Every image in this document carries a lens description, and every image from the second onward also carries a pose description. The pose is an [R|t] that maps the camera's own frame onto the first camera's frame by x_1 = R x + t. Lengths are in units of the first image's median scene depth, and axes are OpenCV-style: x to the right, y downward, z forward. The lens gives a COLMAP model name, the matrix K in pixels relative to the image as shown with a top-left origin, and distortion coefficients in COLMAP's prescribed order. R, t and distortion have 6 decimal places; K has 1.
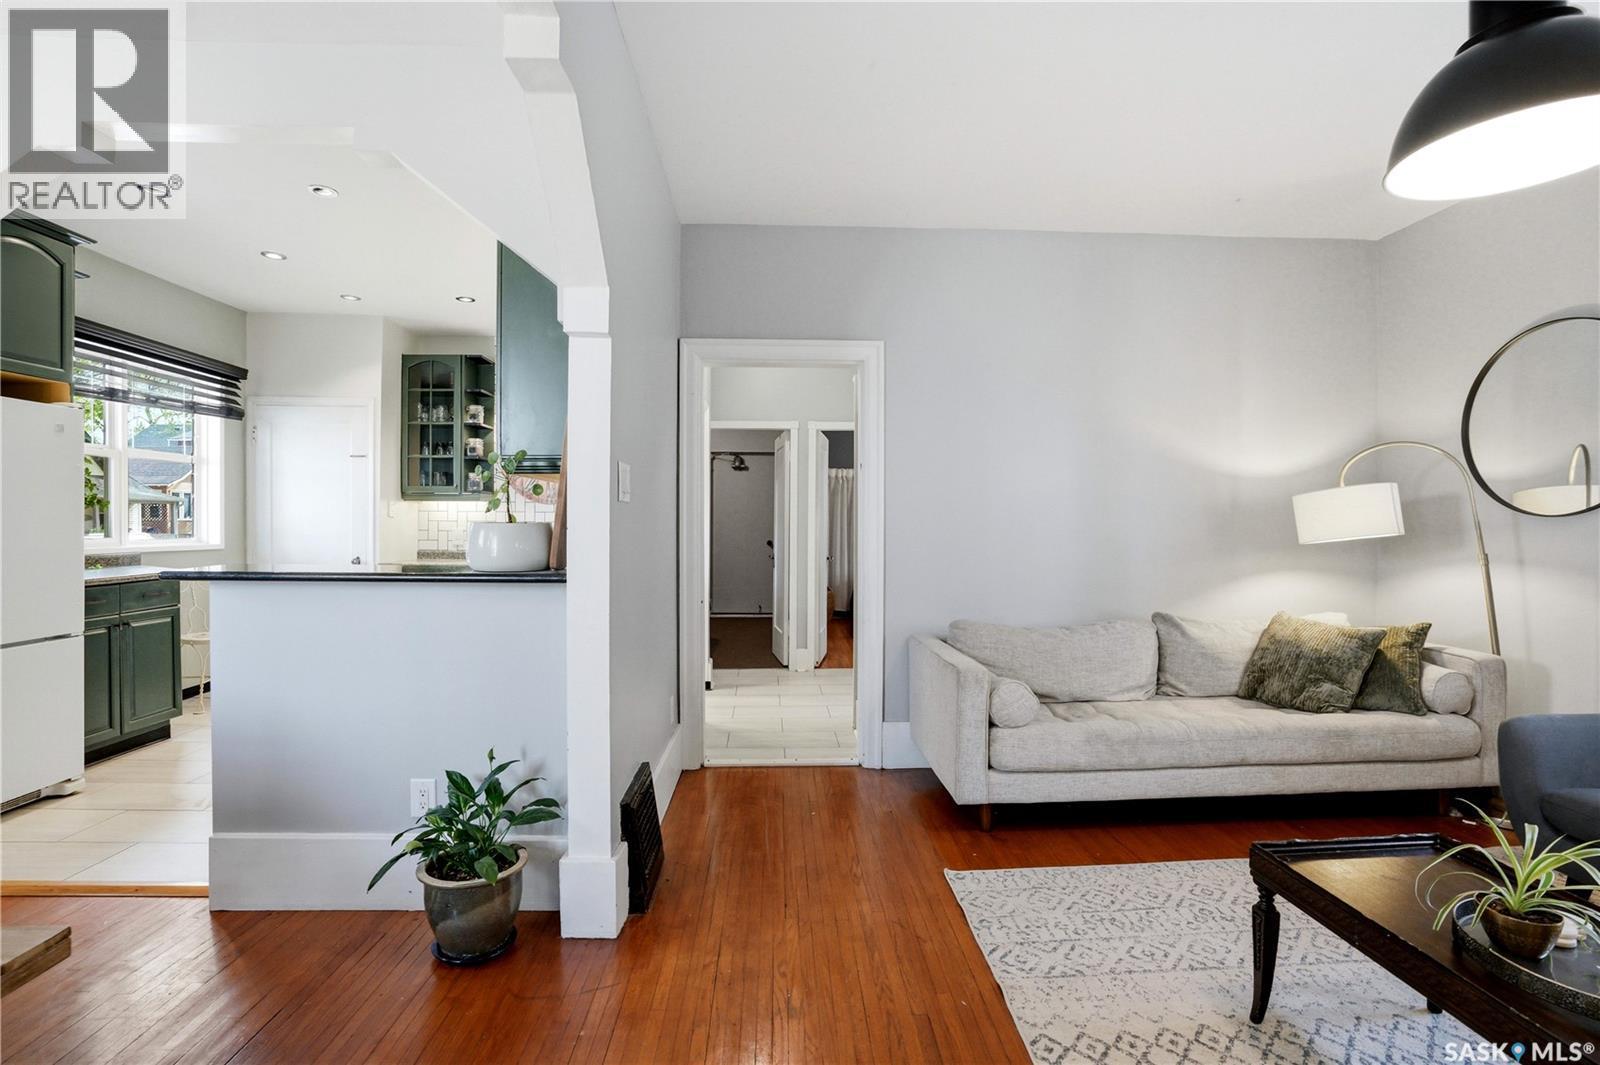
lens RADIAL K [[826.1, 0, 865.4], [0, 826.1, 527.1], [0, 0, 1]] dist [-0.074443, 0.014722]
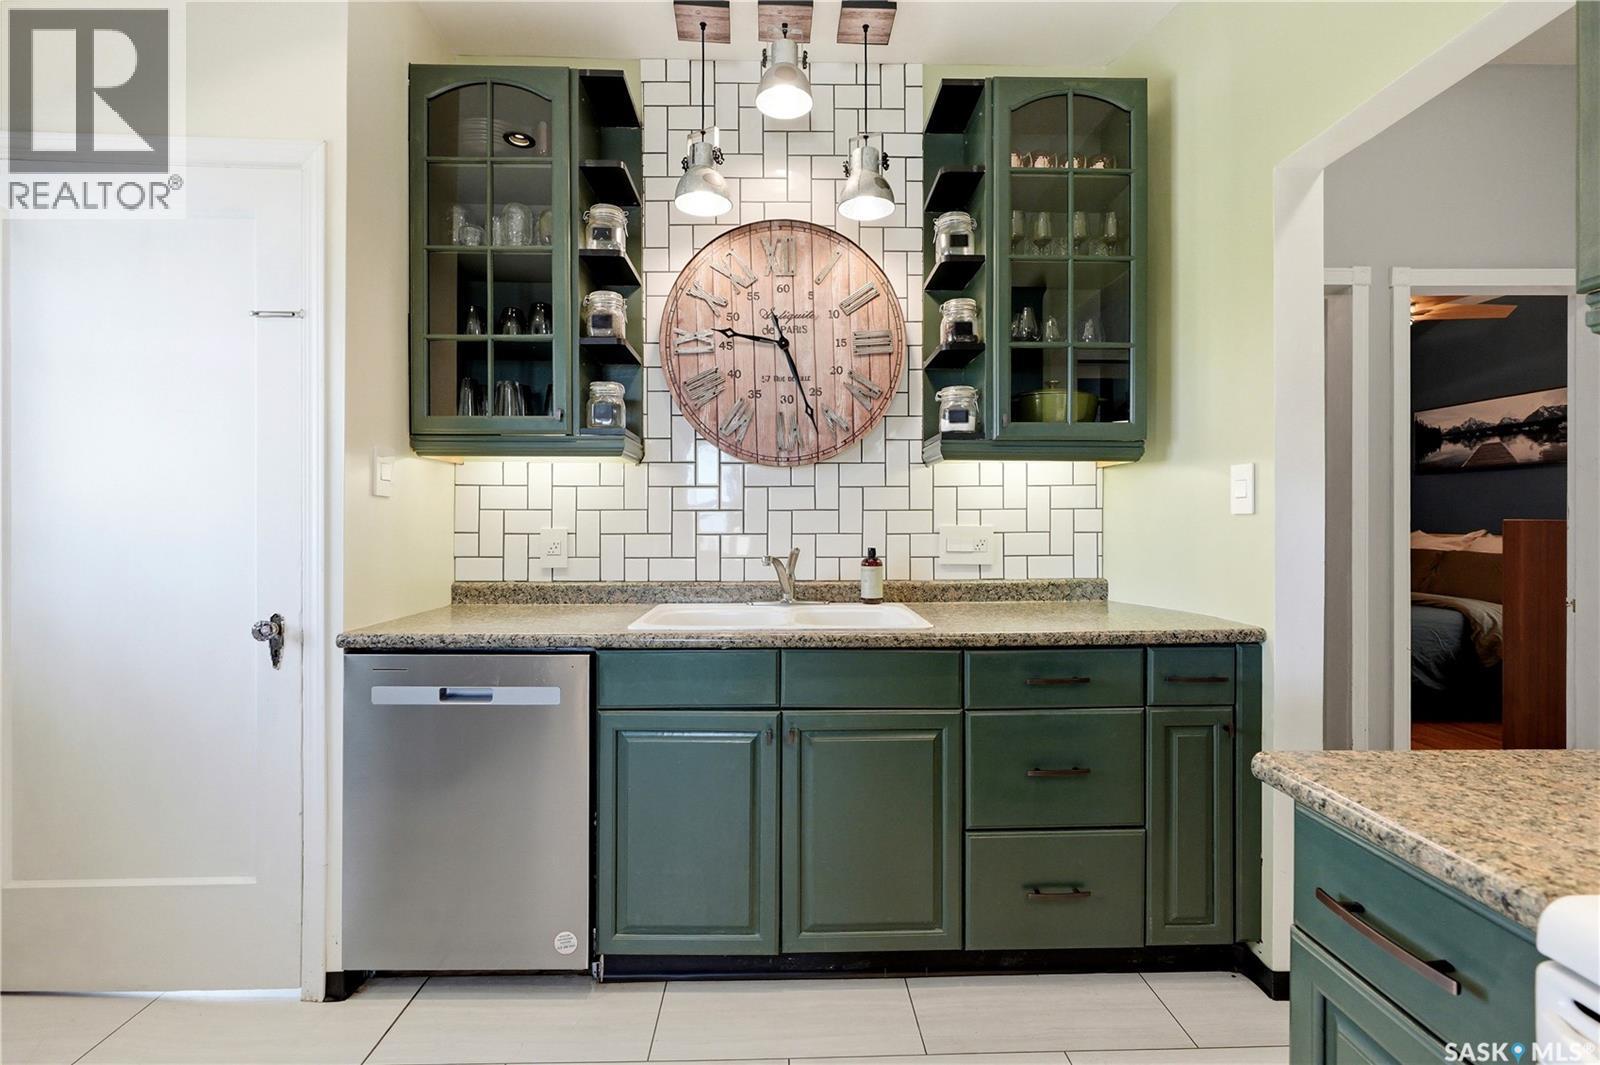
lens RADIAL K [[722.9, 0, 806.0], [0, 722.9, 520.1], [0, 0, 1]] dist [-0.001444, 0.001163]
pose [[0.999954, -0.008599, -0.004312, -0.386325], [0.008531, 0.999840, -0.015700, 0.004932], [0.004446, 0.015663, 0.999867, 0.659518]]
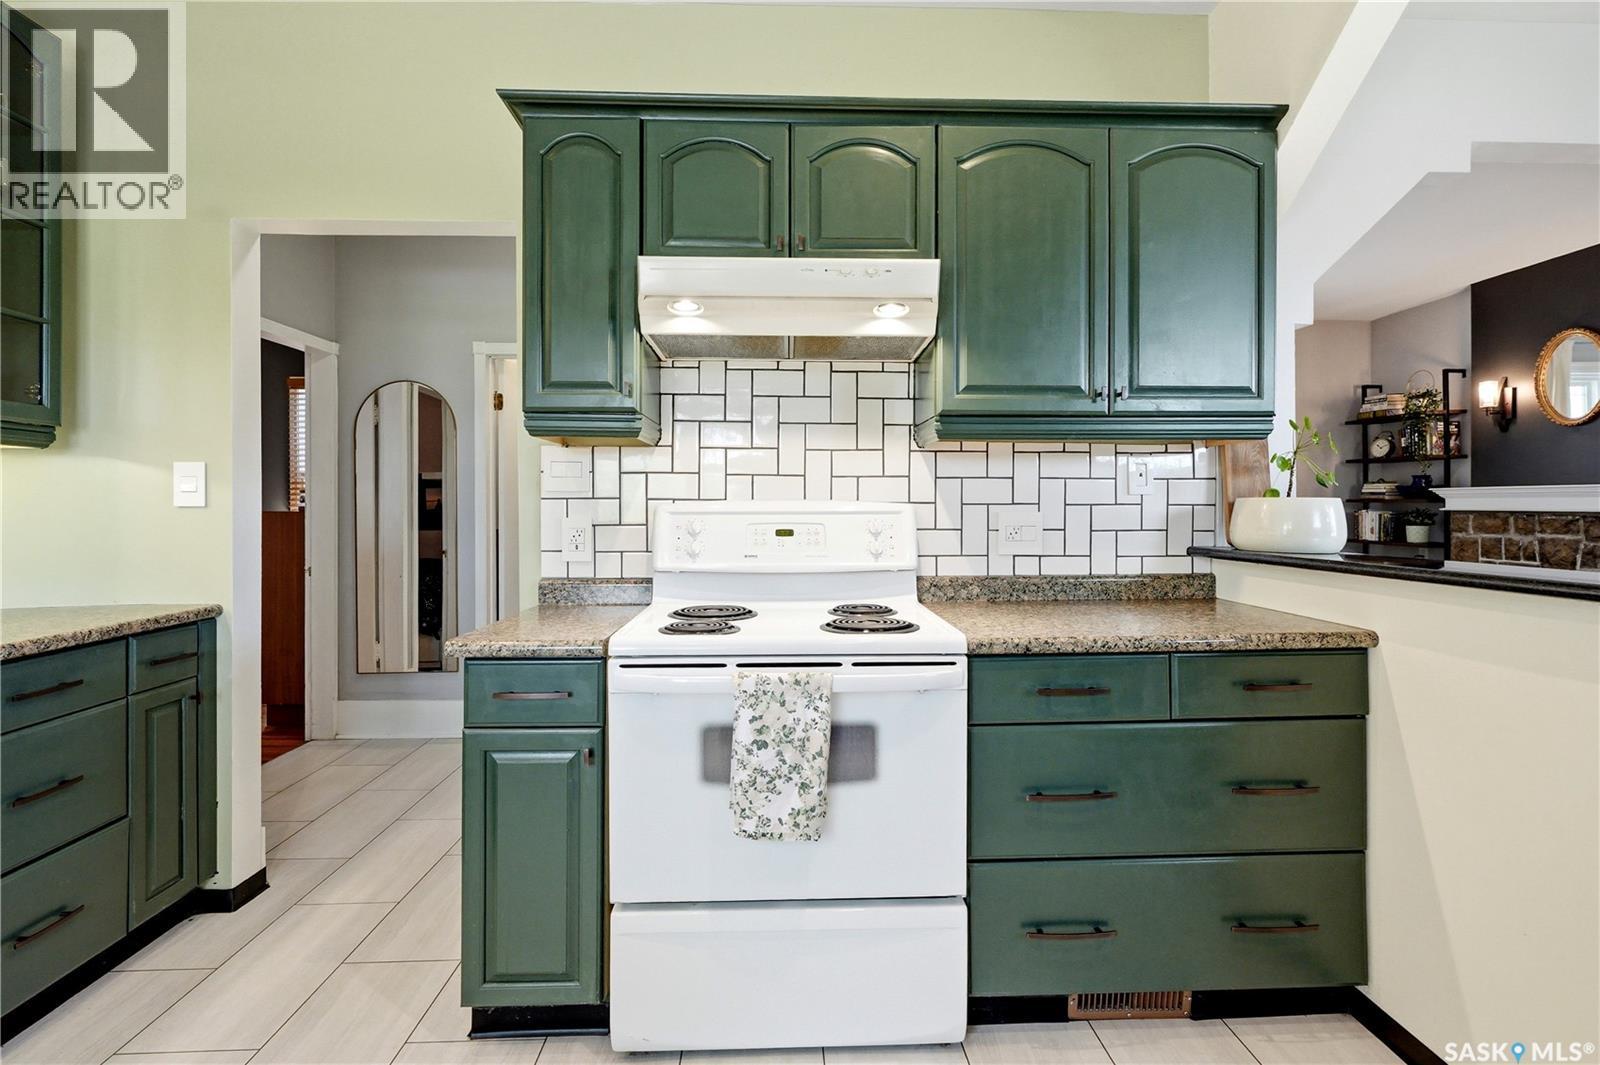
lens RADIAL K [[748.0, 0, 801.4], [0, 748.0, 508.1], [0, 0, 1]] dist [-0.001998, 0.000690]
pose [[0.000320, -0.006937, 0.999976, -0.557620], [0.020167, 0.999773, 0.006929, 0.003117], [-0.999797, 0.020164, 0.000460, 0.675662]]
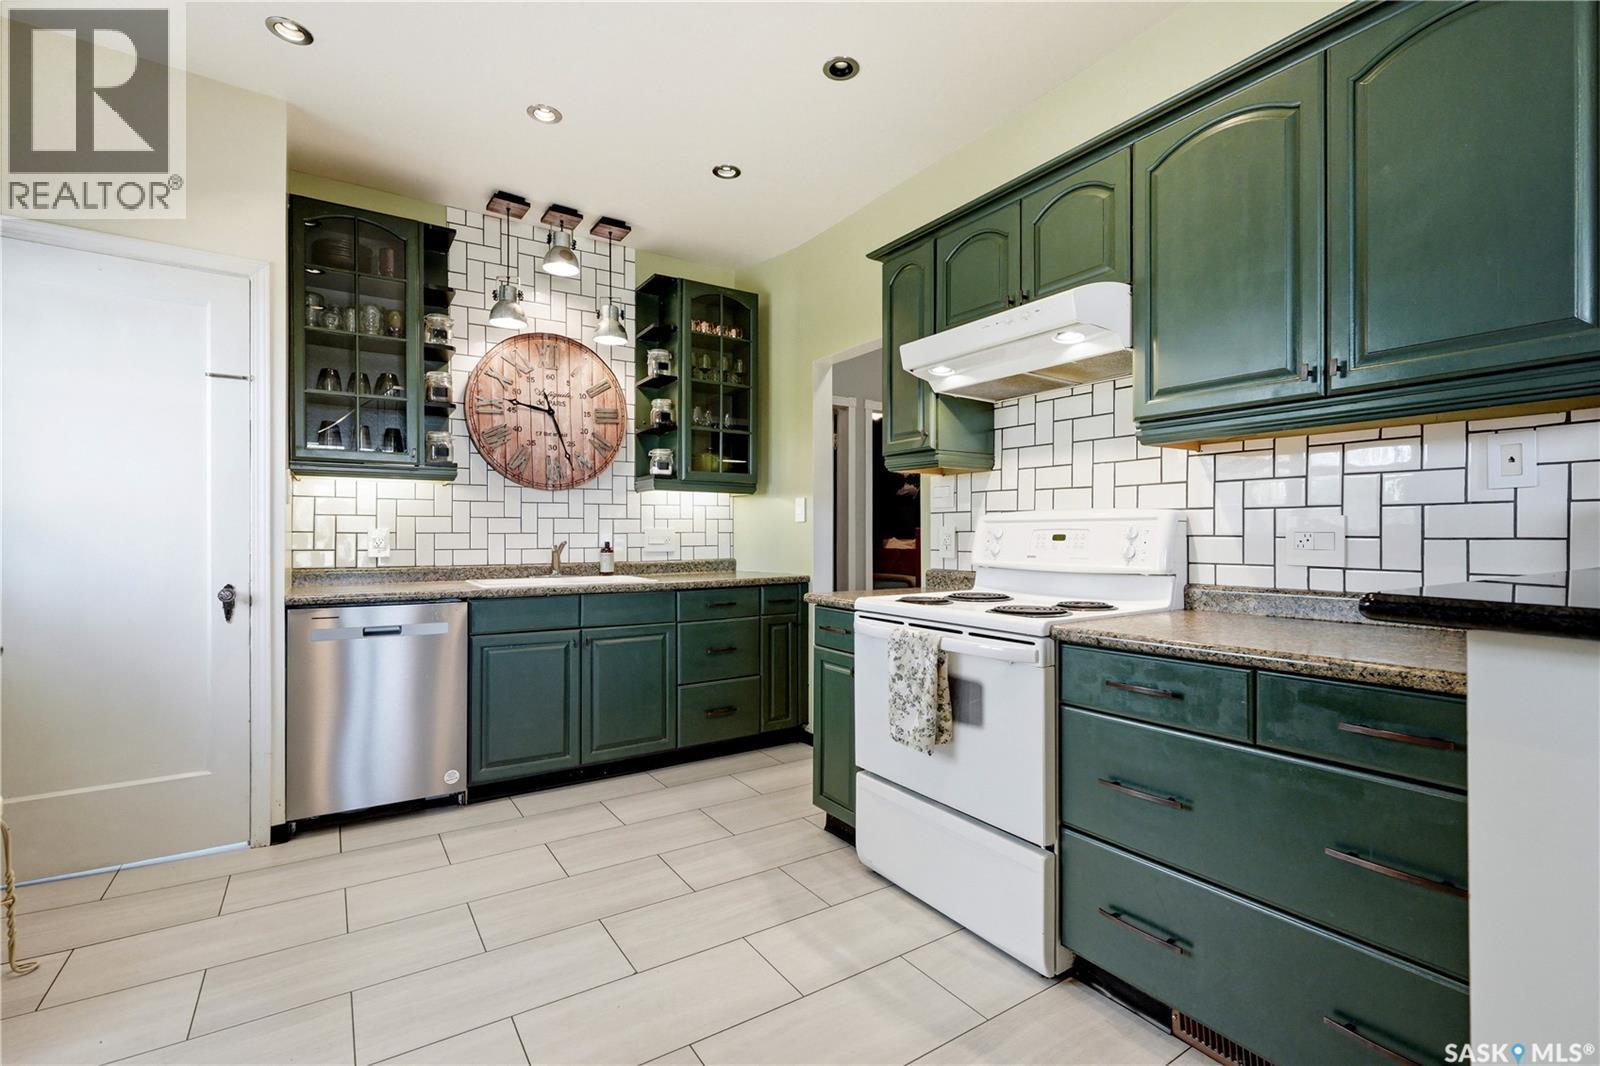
lens RADIAL K [[723.3, 0, 802.2], [0, 723.3, 529.4], [0, 0, 1]] dist [-0.000945, 0.000229]
pose [[0.854898, -0.004354, 0.518778, -0.530810], [0.016280, 0.999697, -0.018438, 0.017386], [-0.518540, 0.024208, 0.854710, 0.423616]]
